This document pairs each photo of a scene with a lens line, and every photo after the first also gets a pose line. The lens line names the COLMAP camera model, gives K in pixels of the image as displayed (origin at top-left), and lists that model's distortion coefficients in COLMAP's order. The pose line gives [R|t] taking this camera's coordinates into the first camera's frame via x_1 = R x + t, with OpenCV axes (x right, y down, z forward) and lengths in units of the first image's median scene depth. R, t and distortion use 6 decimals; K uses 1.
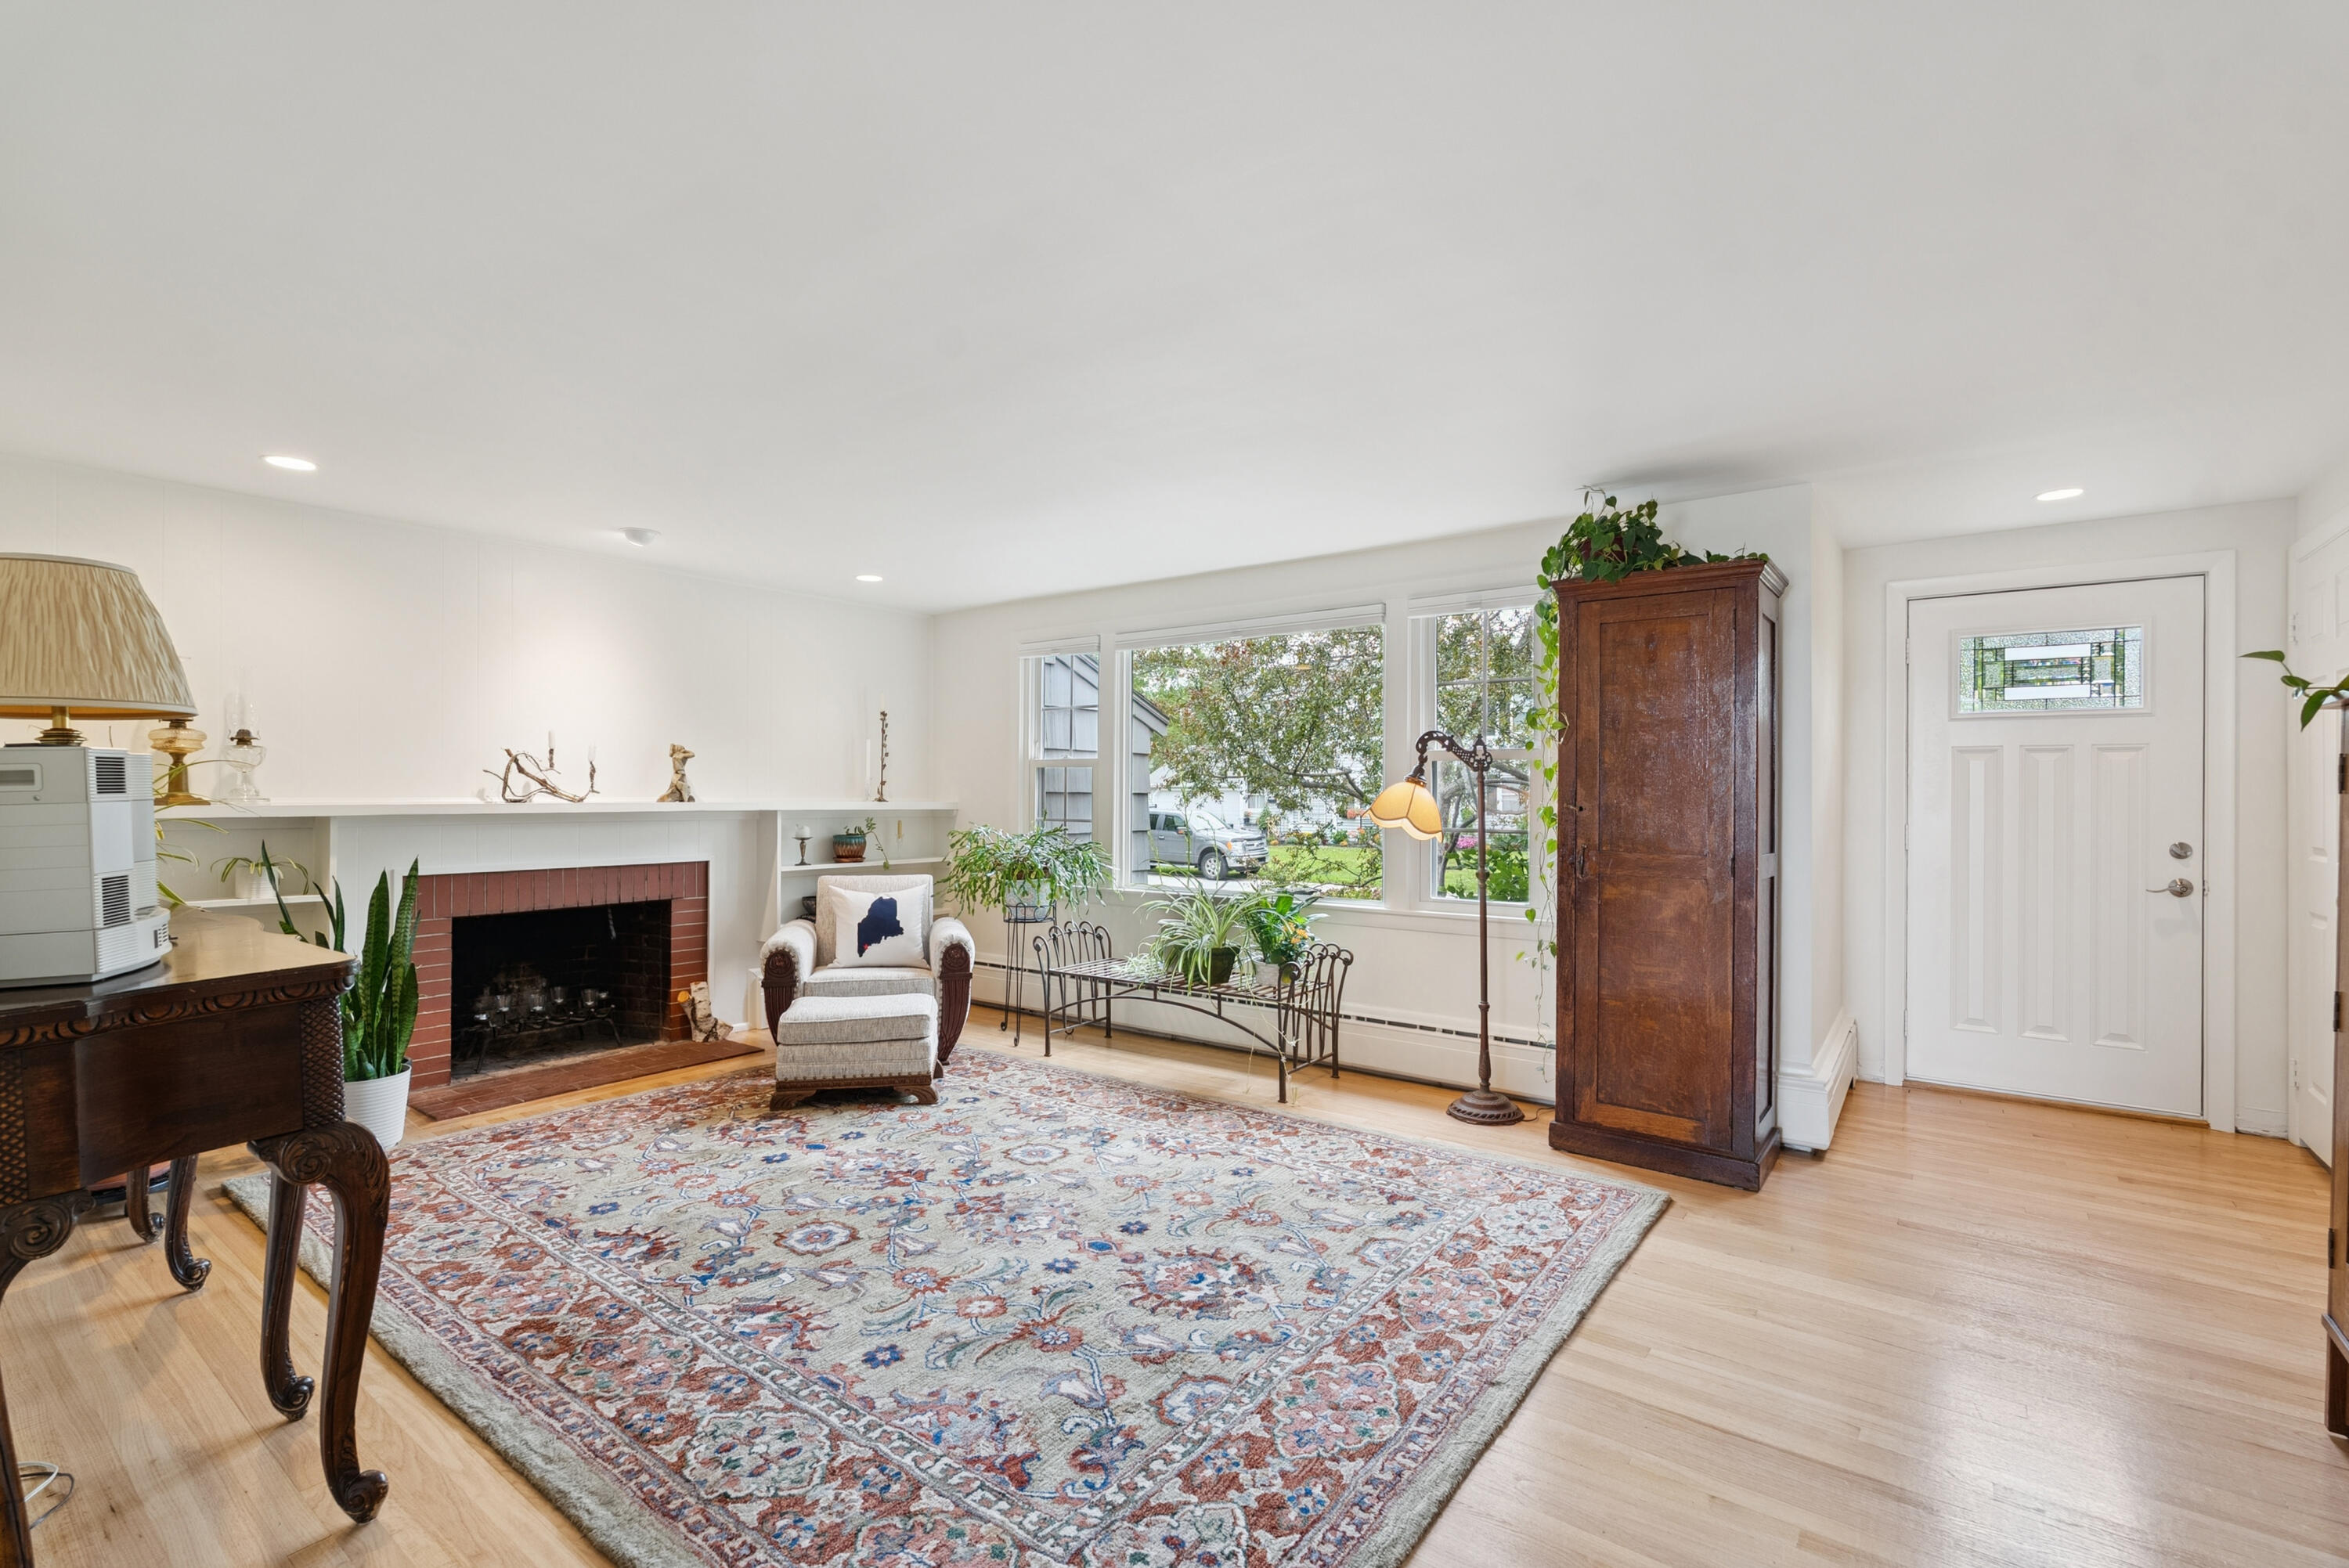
lens RADIAL K [[1041.2, 0, 1181.9], [0, 1041.2, 779.8], [0, 0, 1]] dist [-0.008758, 0.003547]
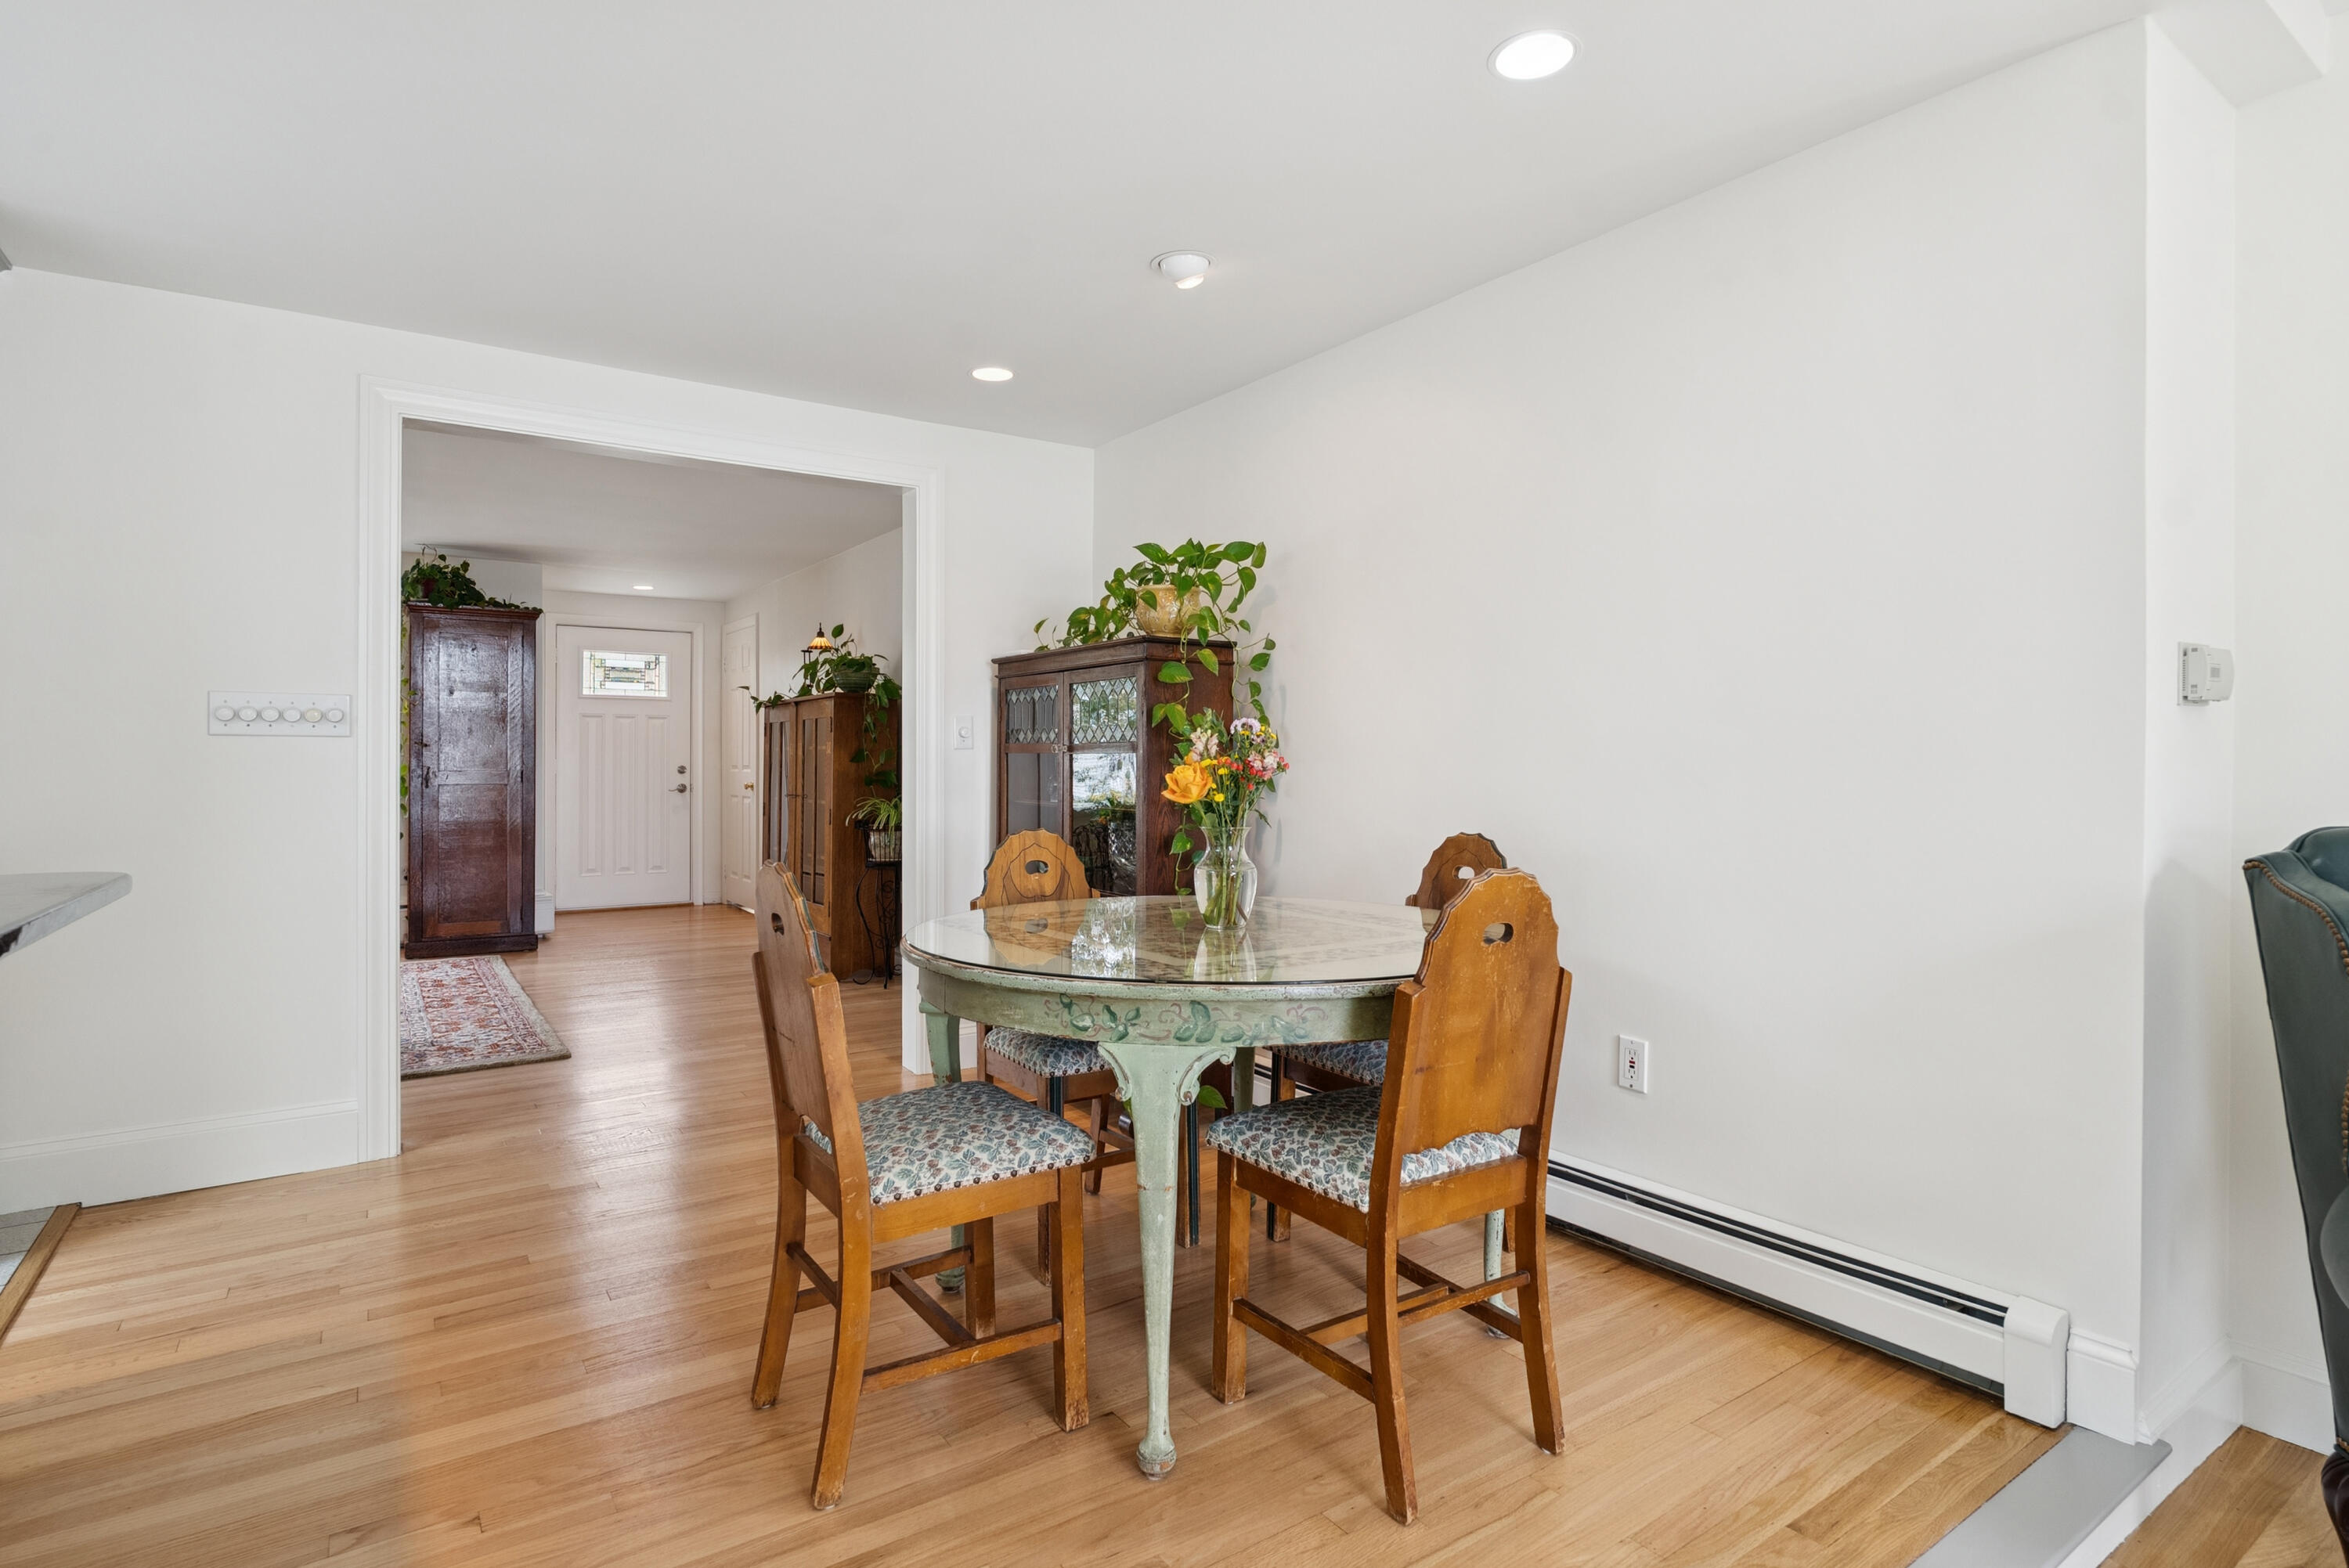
lens RADIAL K [[1193.7, 0, 1174.5], [0, 1193.7, 784.0], [0, 0, 1]] dist [-0.000131, -0.000015]
pose [[0.312855, -0.026118, 0.949442, -1.013464], [-0.009280, 0.999490, 0.030552, 0.018802], [-0.949755, -0.018370, 0.312453, -0.680855]]
